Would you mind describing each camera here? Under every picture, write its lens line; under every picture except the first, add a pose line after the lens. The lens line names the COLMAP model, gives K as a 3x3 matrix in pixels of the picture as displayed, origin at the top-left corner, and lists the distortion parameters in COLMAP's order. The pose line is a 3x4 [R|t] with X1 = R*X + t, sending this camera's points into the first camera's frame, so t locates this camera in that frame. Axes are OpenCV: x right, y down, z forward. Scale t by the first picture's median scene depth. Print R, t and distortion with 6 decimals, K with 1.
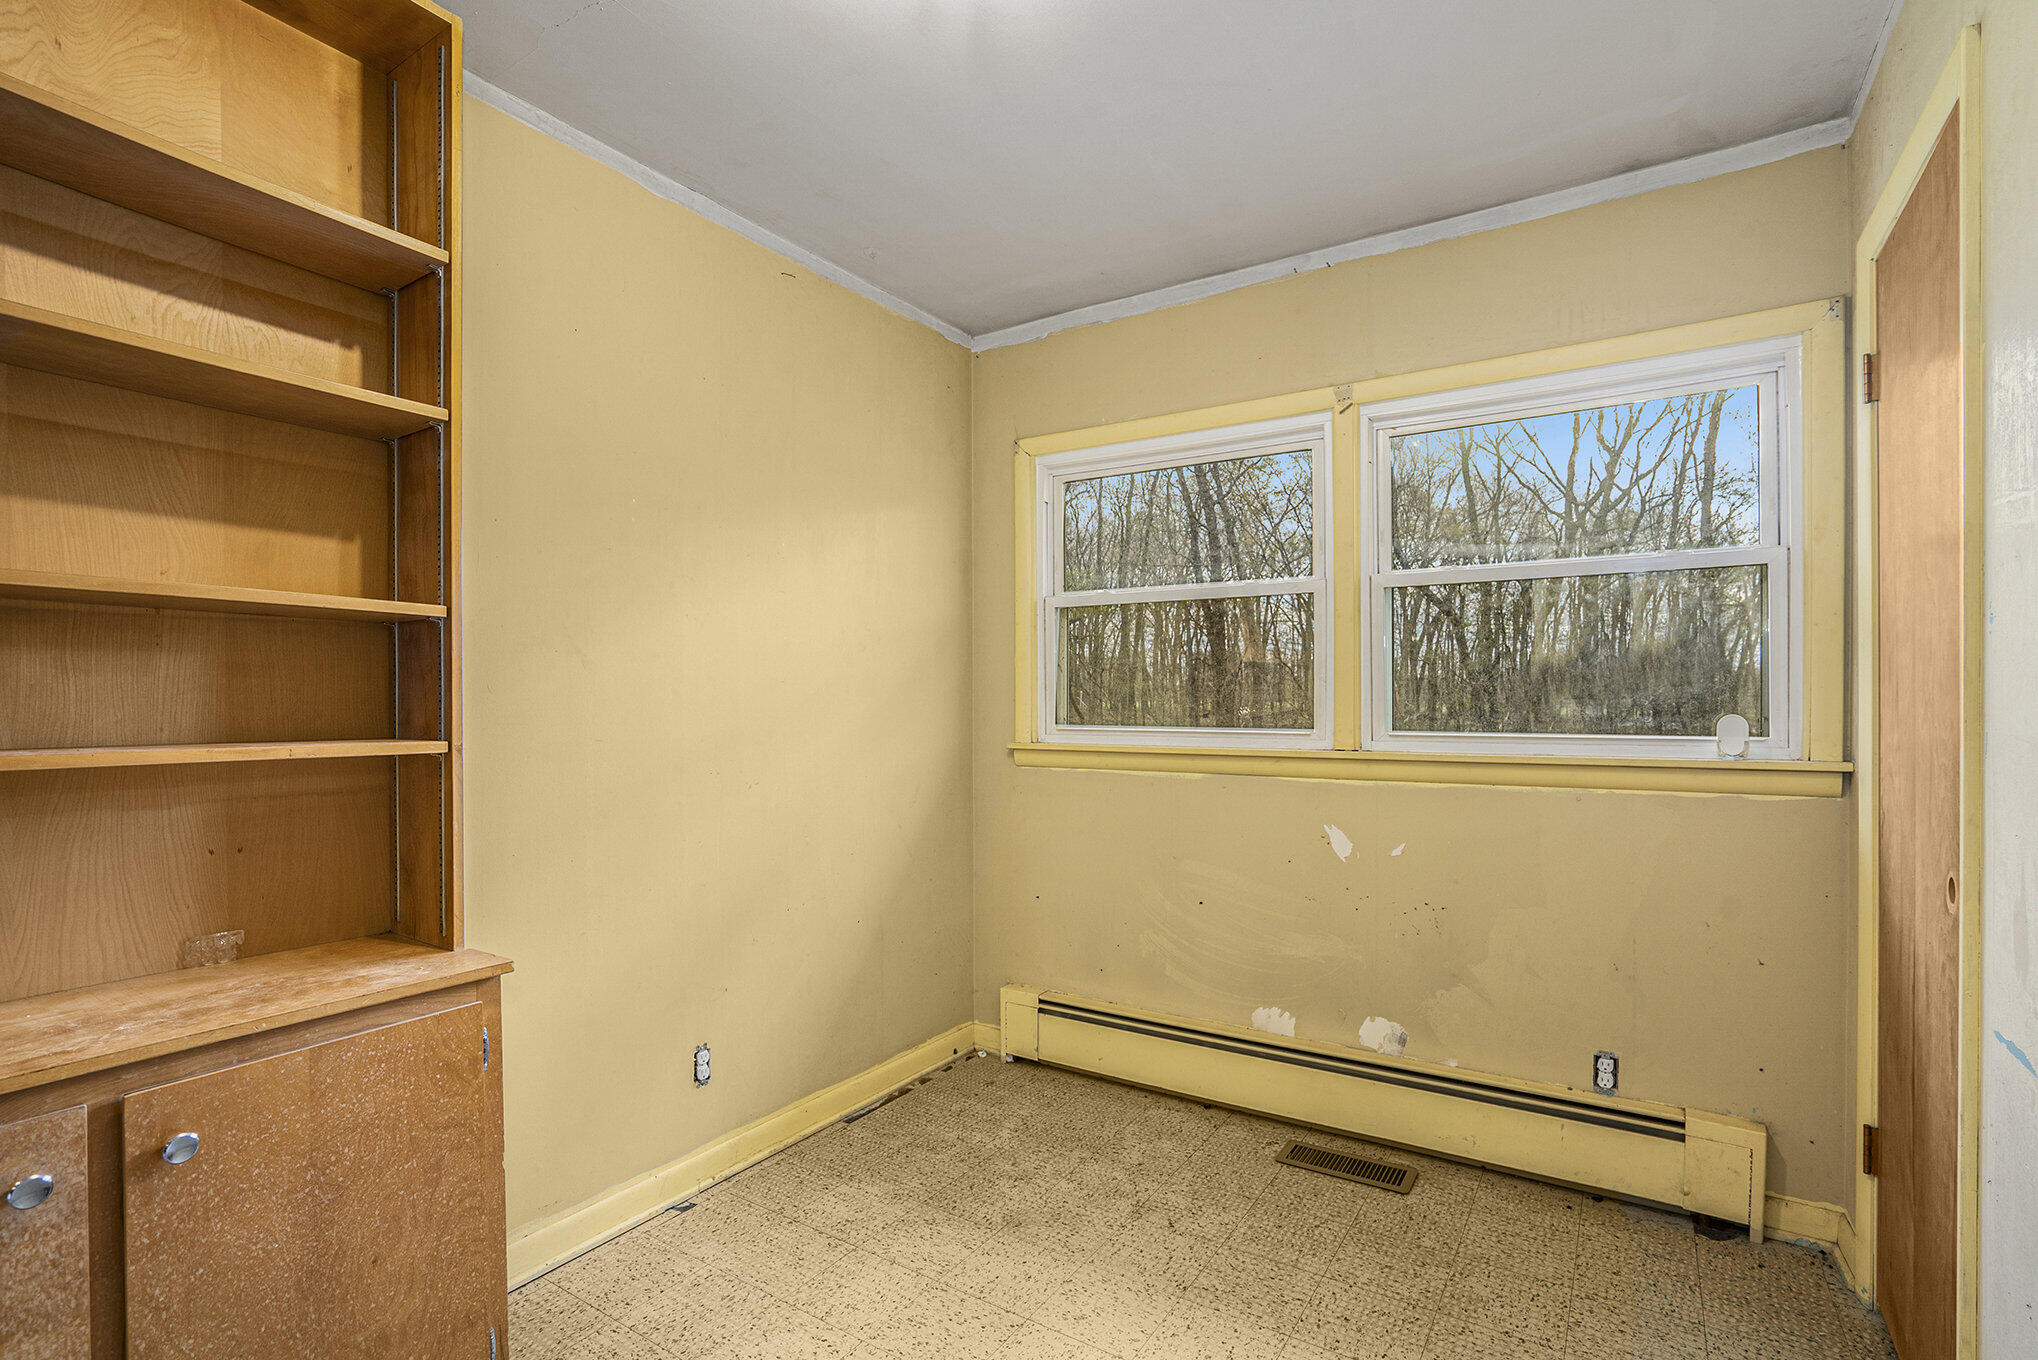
lens RADIAL K [[963.5, 0, 1026.3], [0, 963.5, 692.7], [0, 0, 1]] dist [-0.052880, 0.016173]
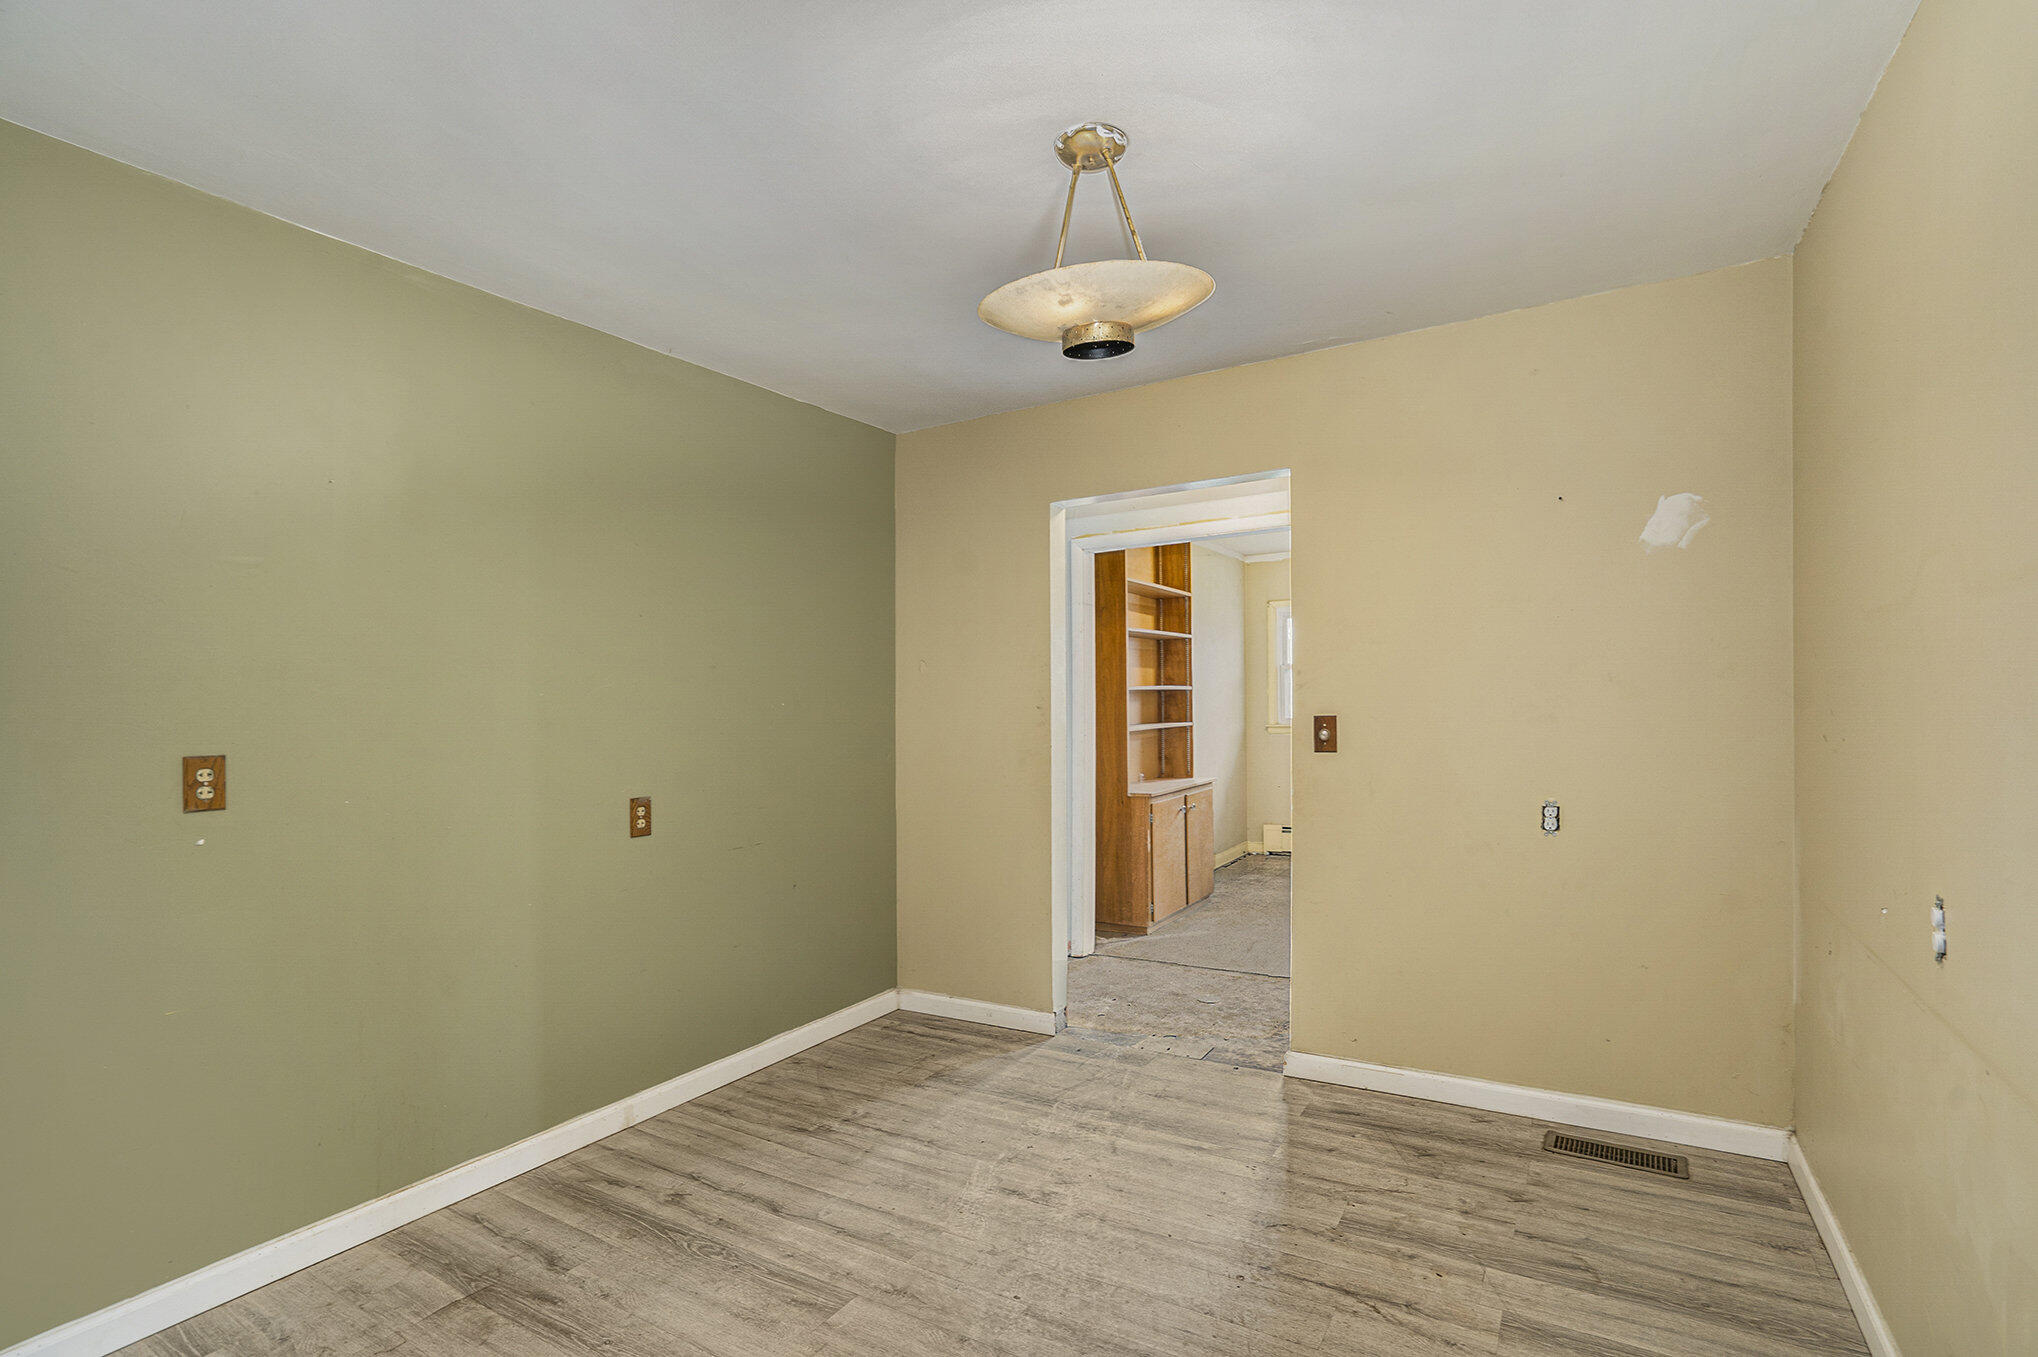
lens RADIAL K [[963.5, 0, 1026.3], [0, 963.5, 691.2], [0, 0, 1]] dist [-0.052880, 0.016173]
pose [[0.999554, -0.016488, 0.024907, -0.690562], [0.016489, 0.999864, 0.000165, -0.043307], [-0.024906, 0.000246, 0.999690, -1.434415]]
